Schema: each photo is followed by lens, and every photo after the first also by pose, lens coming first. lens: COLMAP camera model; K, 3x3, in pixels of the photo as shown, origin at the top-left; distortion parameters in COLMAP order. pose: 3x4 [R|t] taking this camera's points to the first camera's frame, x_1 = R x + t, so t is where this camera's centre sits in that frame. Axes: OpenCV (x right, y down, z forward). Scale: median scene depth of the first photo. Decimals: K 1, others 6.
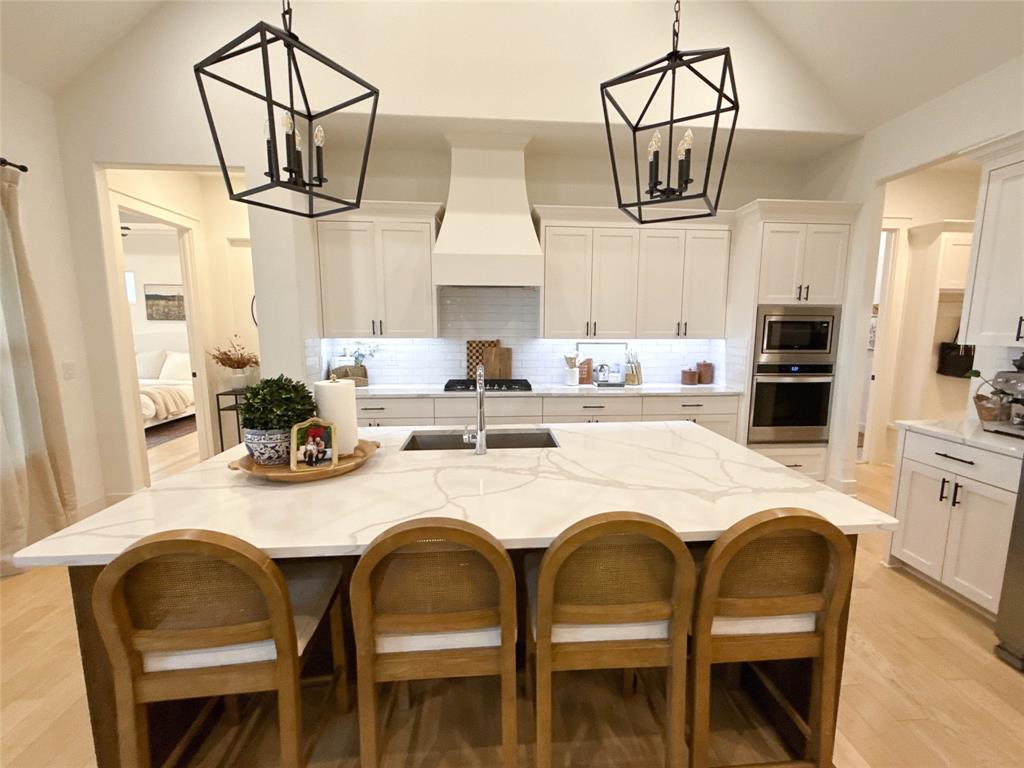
lens RADIAL K [[430.9, 0, 520.4], [0, 430.9, 384.6], [0, 0, 1]] dist [-0.000174, 0.000011]
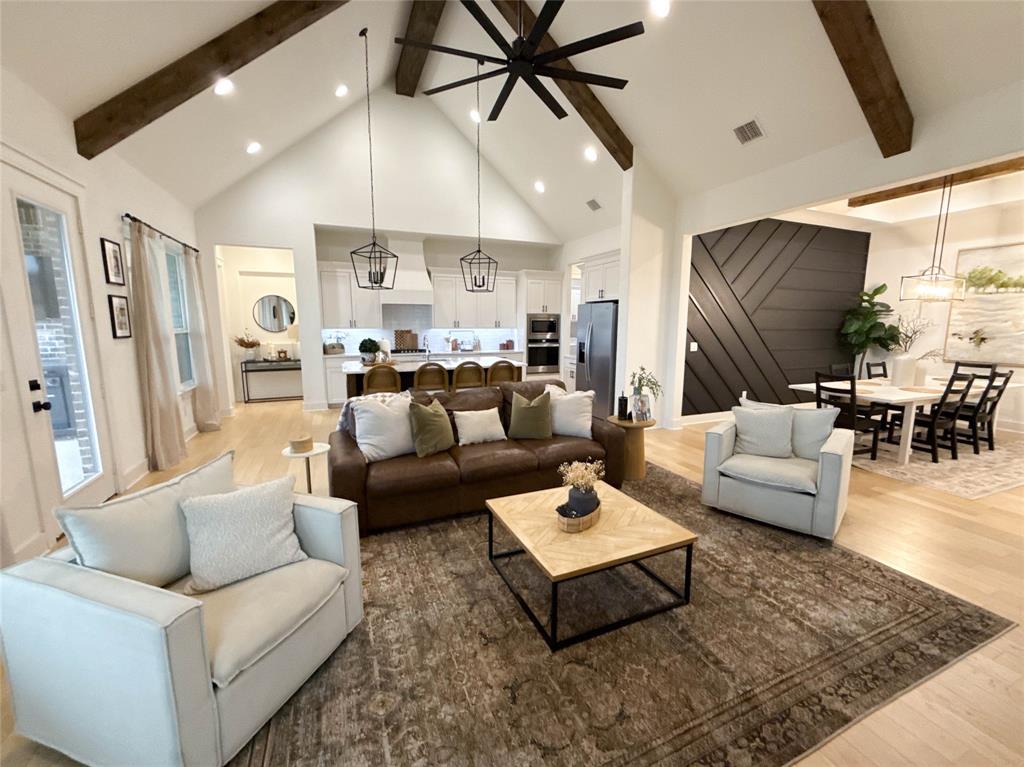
lens RADIAL K [[411.4, 0, 509.2], [0, 411.4, 382.9], [0, 0, 1]] dist [0.001814, -0.000036]
pose [[0.952148, -0.045678, 0.302204, -0.217783], [0.042567, 0.998951, 0.016876, 0.139233], [-0.302657, -0.003205, 0.953094, -1.028539]]
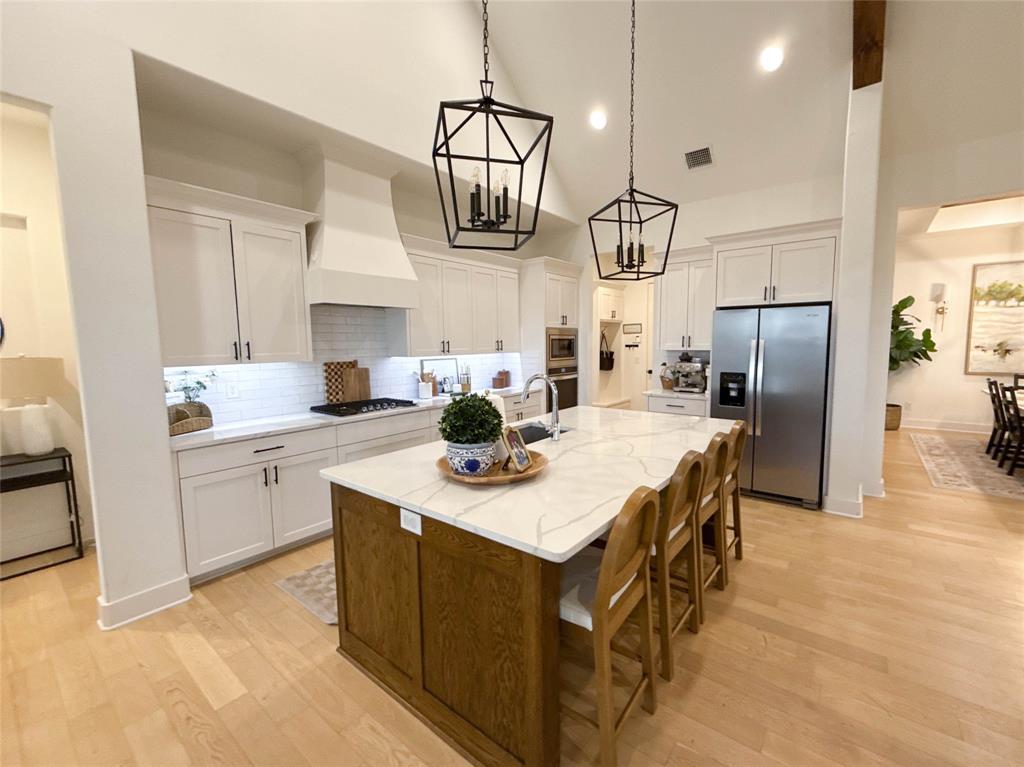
lens RADIAL K [[430.9, 0, 520.4], [0, 430.9, 384.1], [0, 0, 1]] dist [-0.000174, 0.000011]
pose [[0.685947, -0.084524, 0.722725, -0.534984], [0.114322, 0.993414, 0.007678, -0.016613], [-0.718614, 0.077357, 0.691093, 0.071867]]
